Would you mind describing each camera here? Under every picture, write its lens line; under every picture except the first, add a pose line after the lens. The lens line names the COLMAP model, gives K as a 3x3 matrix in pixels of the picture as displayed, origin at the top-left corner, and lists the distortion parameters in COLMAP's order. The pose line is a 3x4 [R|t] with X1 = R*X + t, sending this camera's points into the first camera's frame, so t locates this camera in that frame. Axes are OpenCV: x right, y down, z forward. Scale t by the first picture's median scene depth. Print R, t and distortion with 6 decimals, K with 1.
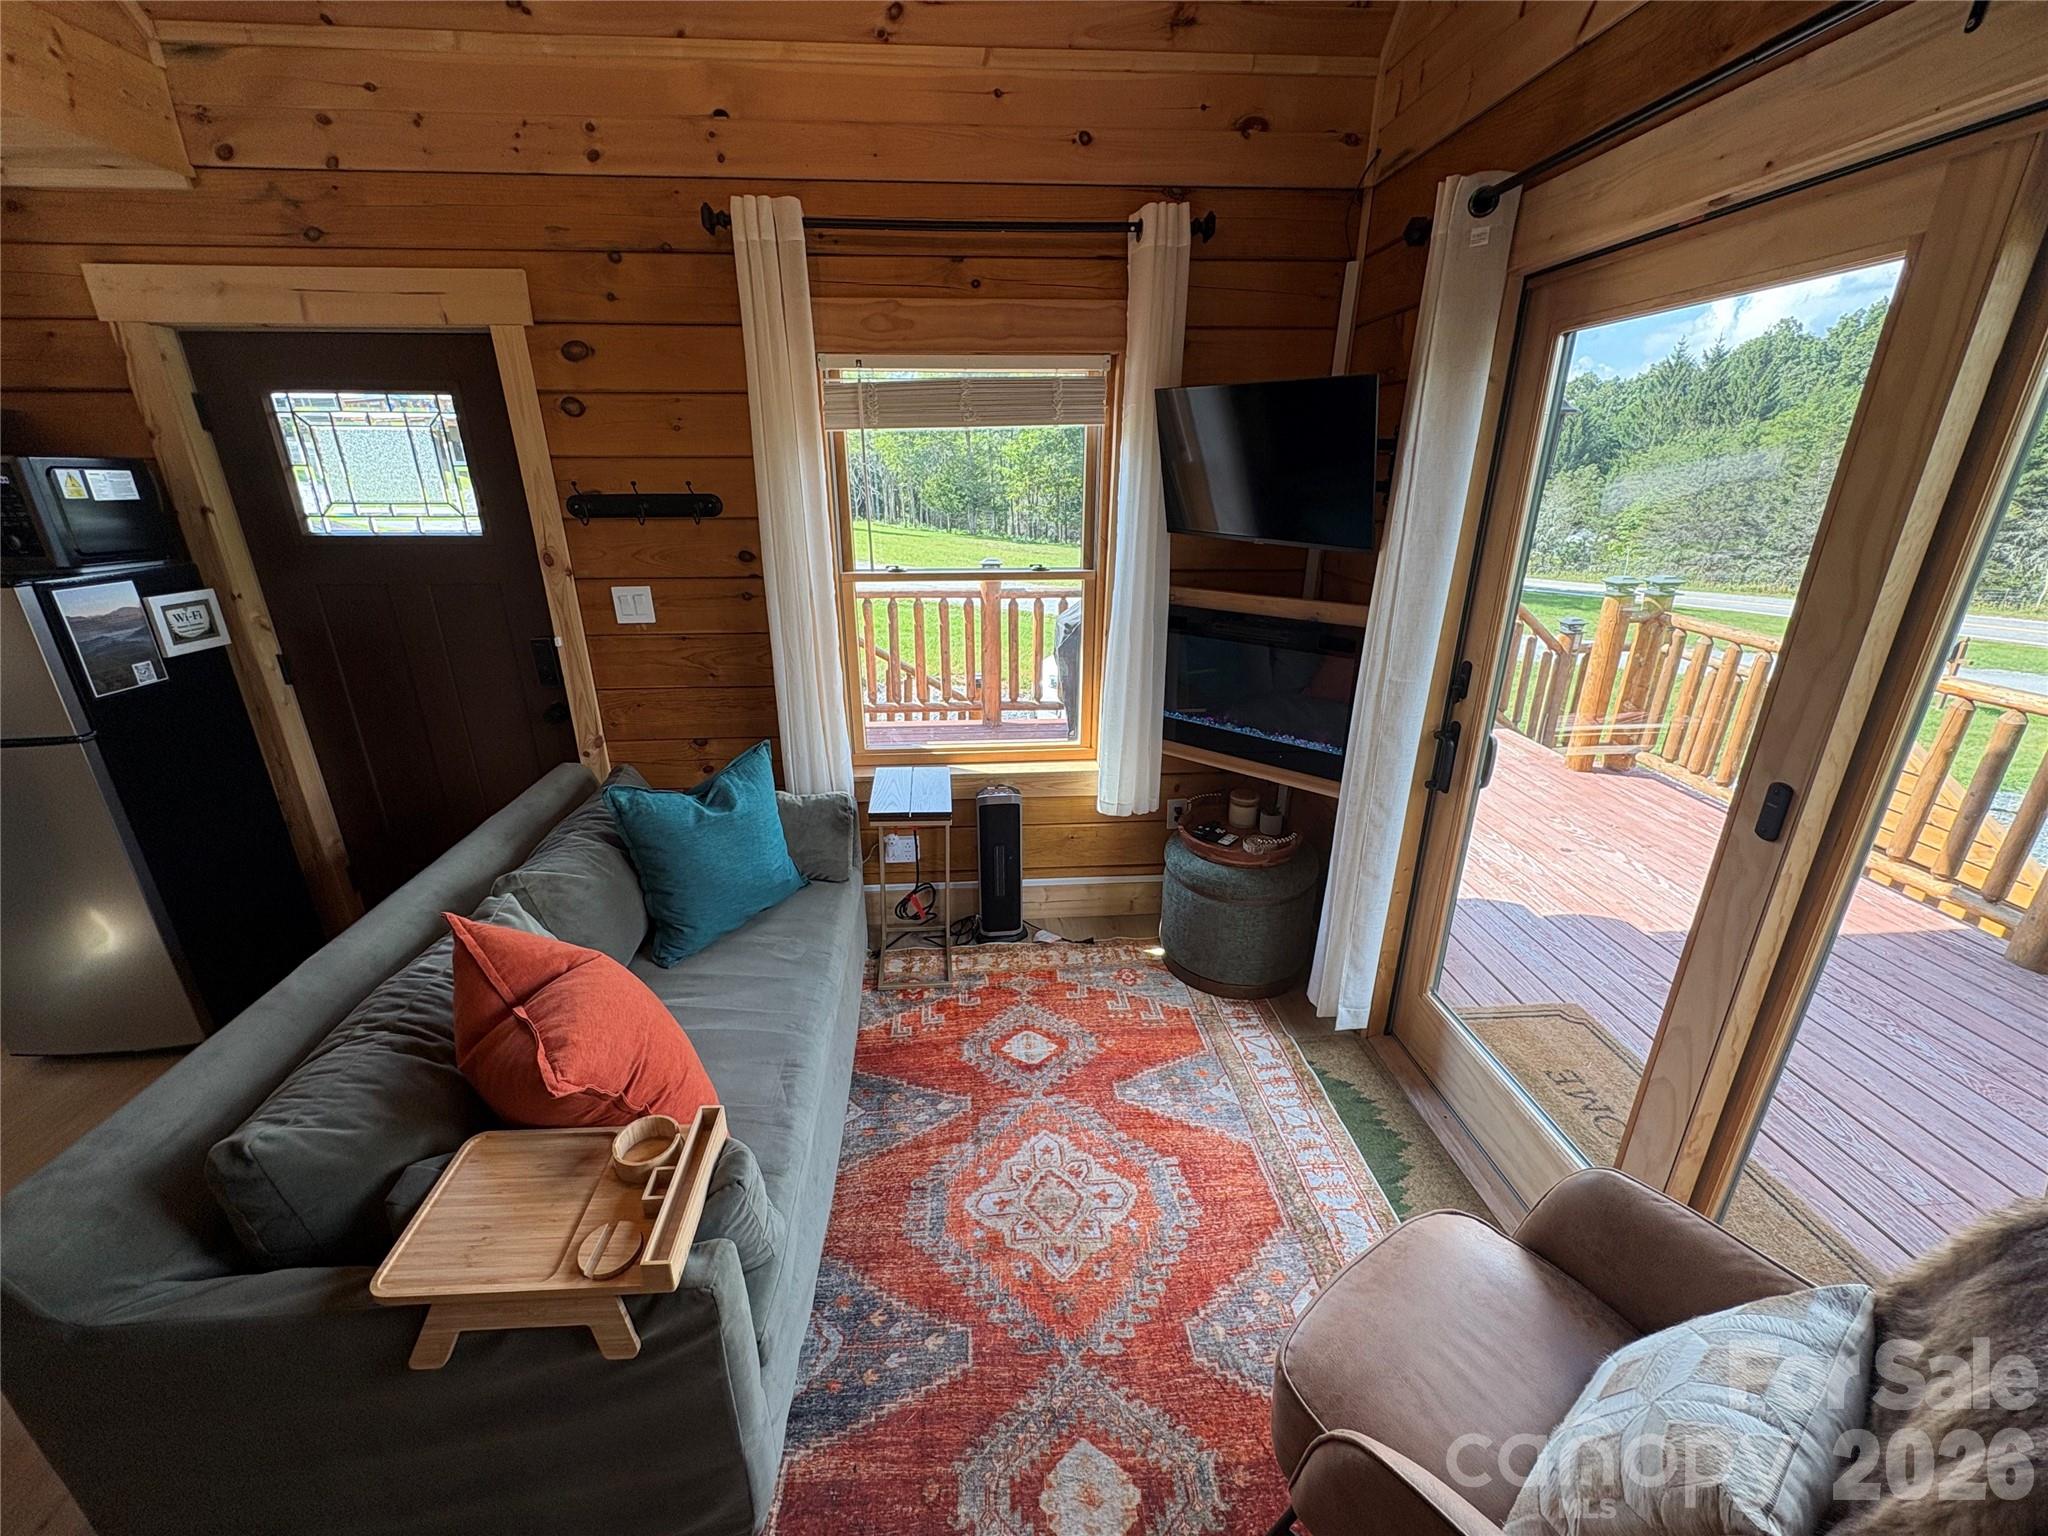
lens RADIAL K [[820.7, 0, 1021.5], [0, 820.7, 768.1], [0, 0, 1]] dist [0.001312, 0.000040]
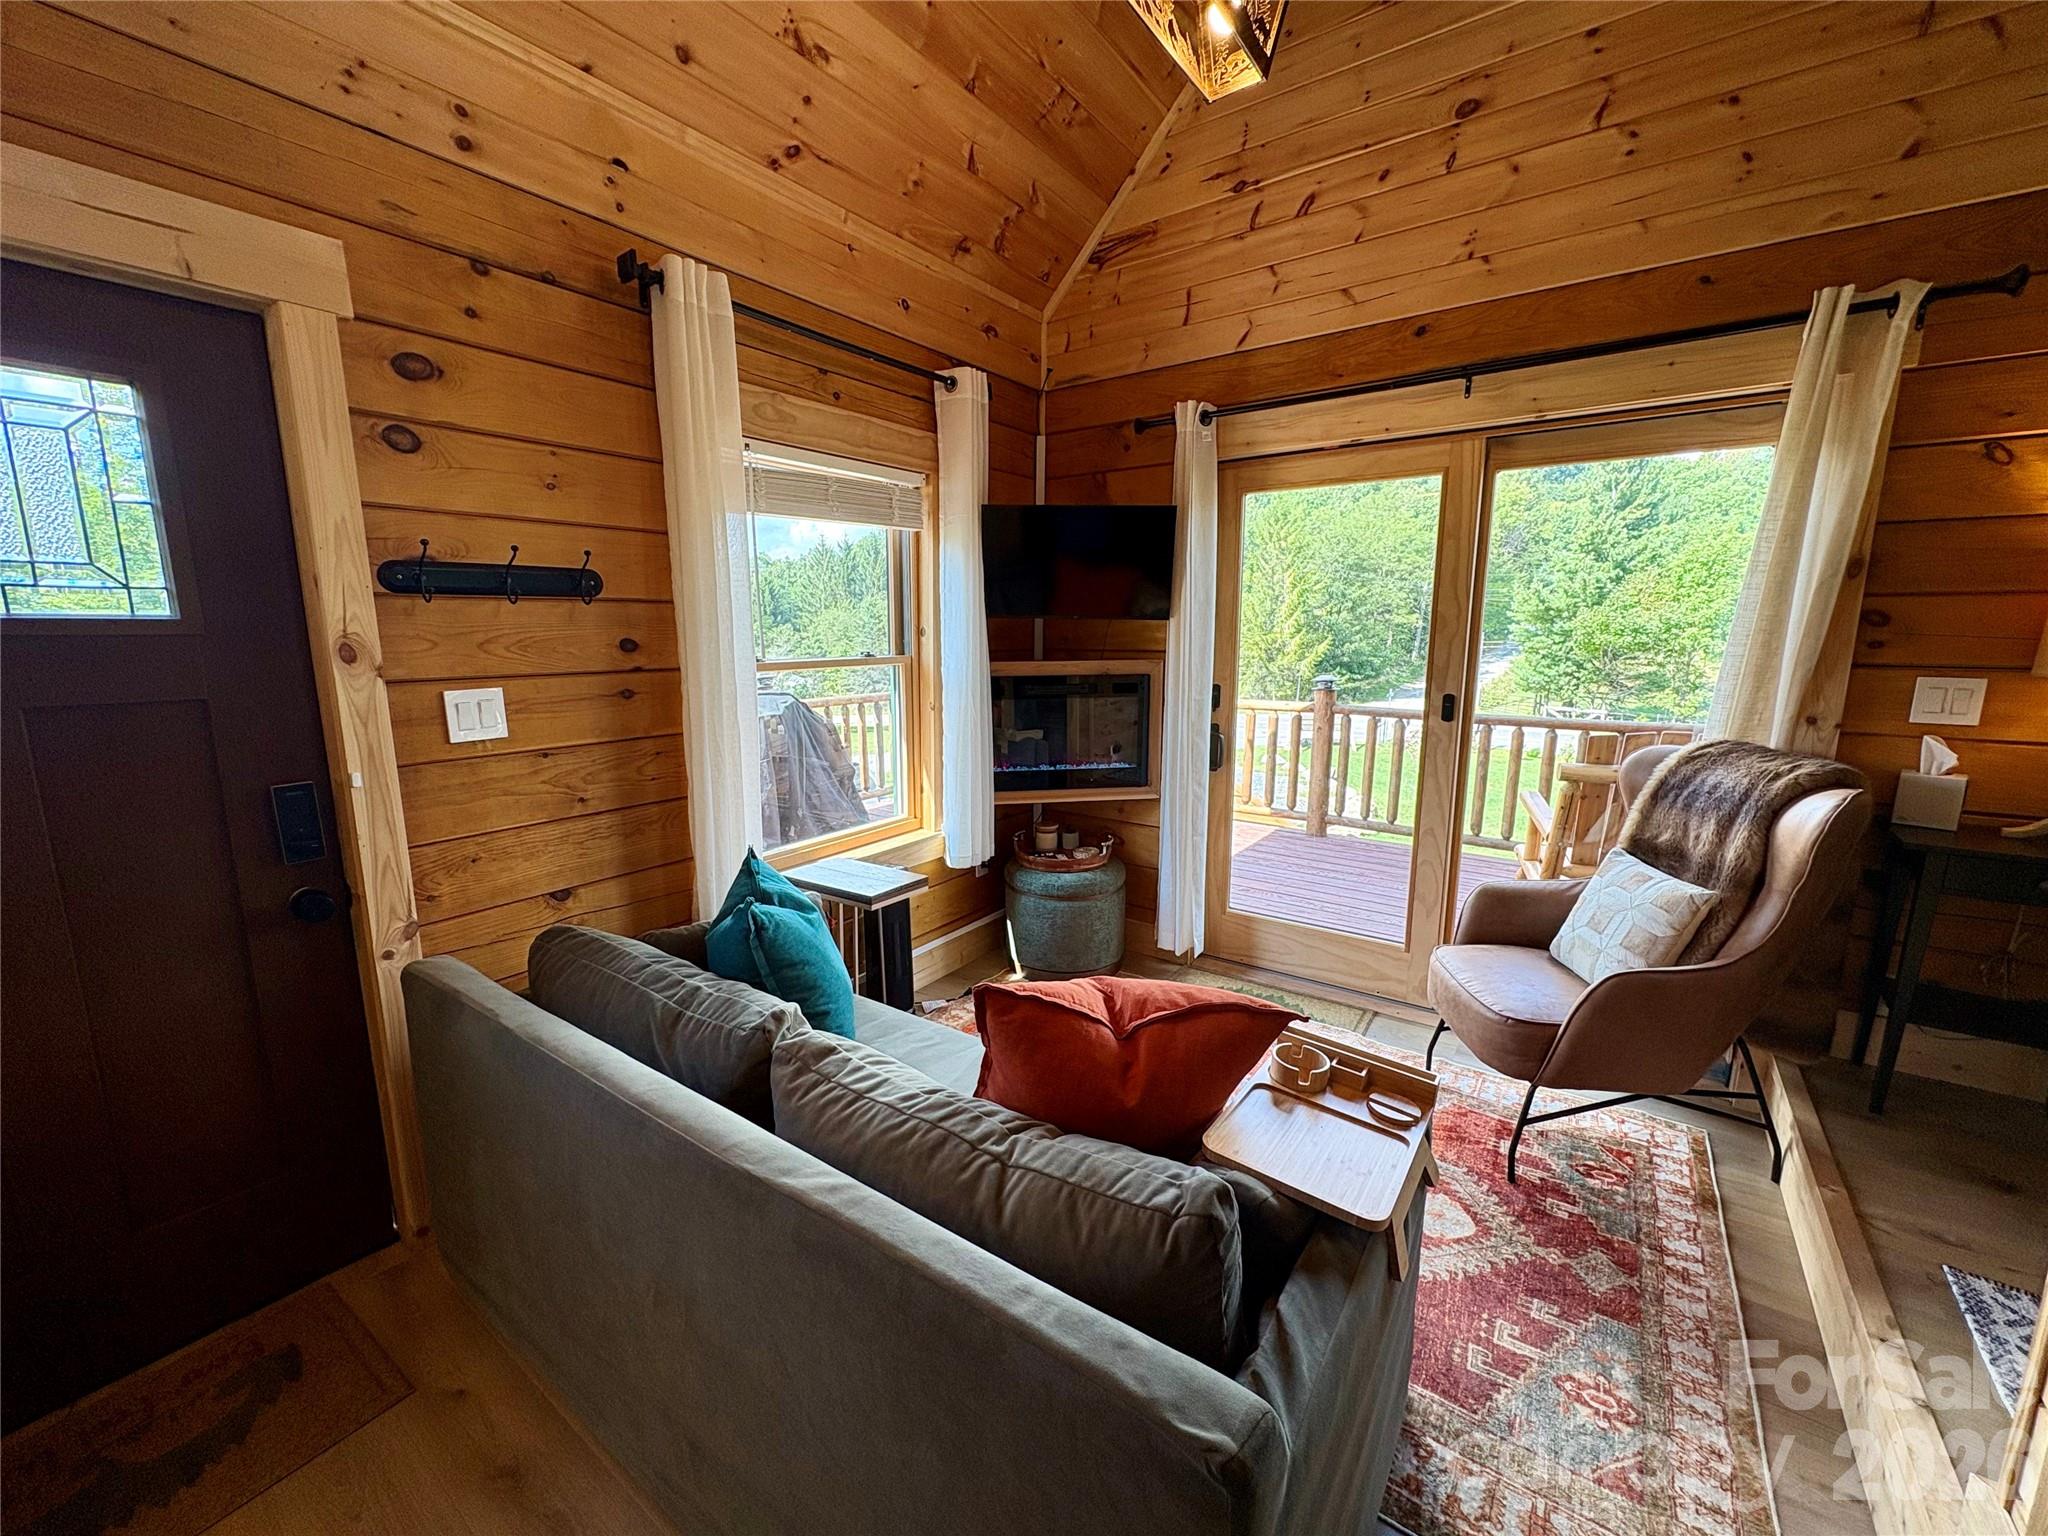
lens RADIAL K [[820.7, 0, 1028.5], [0, 820.7, 767.9], [0, 0, 1]] dist [0.001312, 0.000040]
pose [[0.638175, -0.134595, 0.758035, -0.785216], [0.270397, 0.961060, -0.056998, 0.016620], [-0.720846, 0.241345, 0.649718, 0.226168]]
